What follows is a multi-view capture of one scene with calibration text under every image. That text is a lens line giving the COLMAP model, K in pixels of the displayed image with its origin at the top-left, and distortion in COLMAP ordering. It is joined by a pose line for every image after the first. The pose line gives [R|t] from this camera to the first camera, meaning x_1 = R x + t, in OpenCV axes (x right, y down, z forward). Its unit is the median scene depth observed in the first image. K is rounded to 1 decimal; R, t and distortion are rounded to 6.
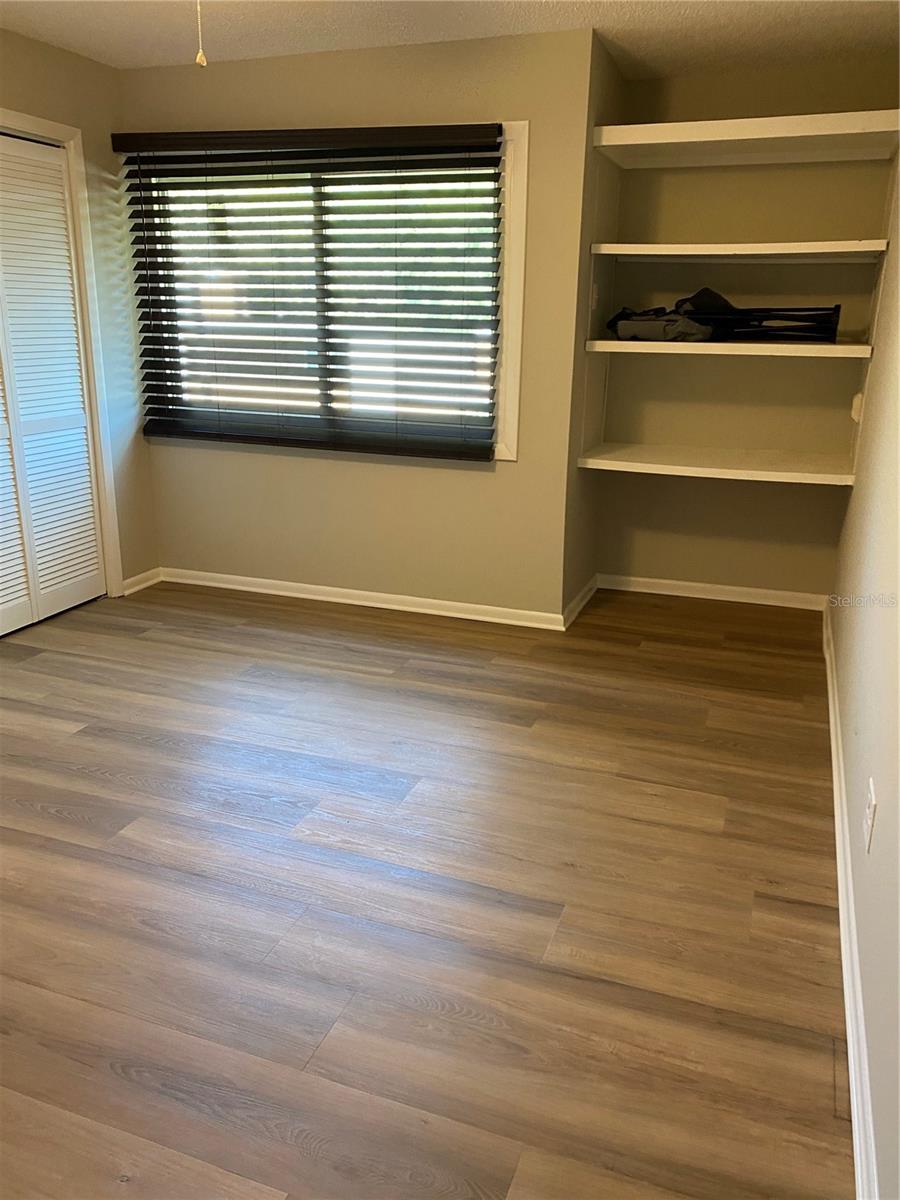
lens RADIAL K [[906.8, 0, 457.5], [0, 906.8, 575.7], [0, 0, 1]] dist [0.041920, -0.029103]
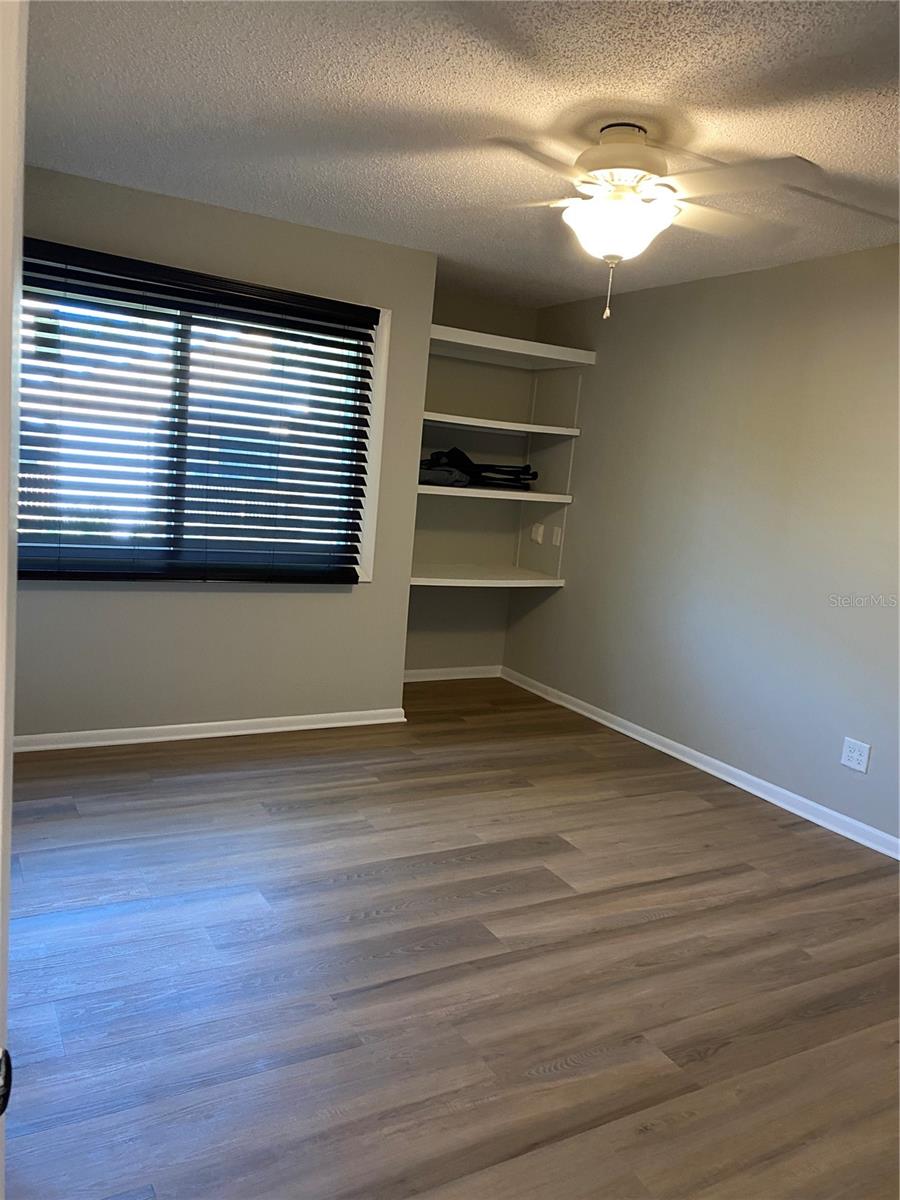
lens RADIAL K [[906.8, 0, 449.4], [0, 906.8, 598.8], [0, 0, 1]] dist [0.041920, -0.029103]
pose [[0.647453, -0.073667, 0.758537, -0.805925], [0.130692, 0.991305, -0.015280, -0.079860], [-0.750816, 0.109028, 0.651451, 0.174983]]
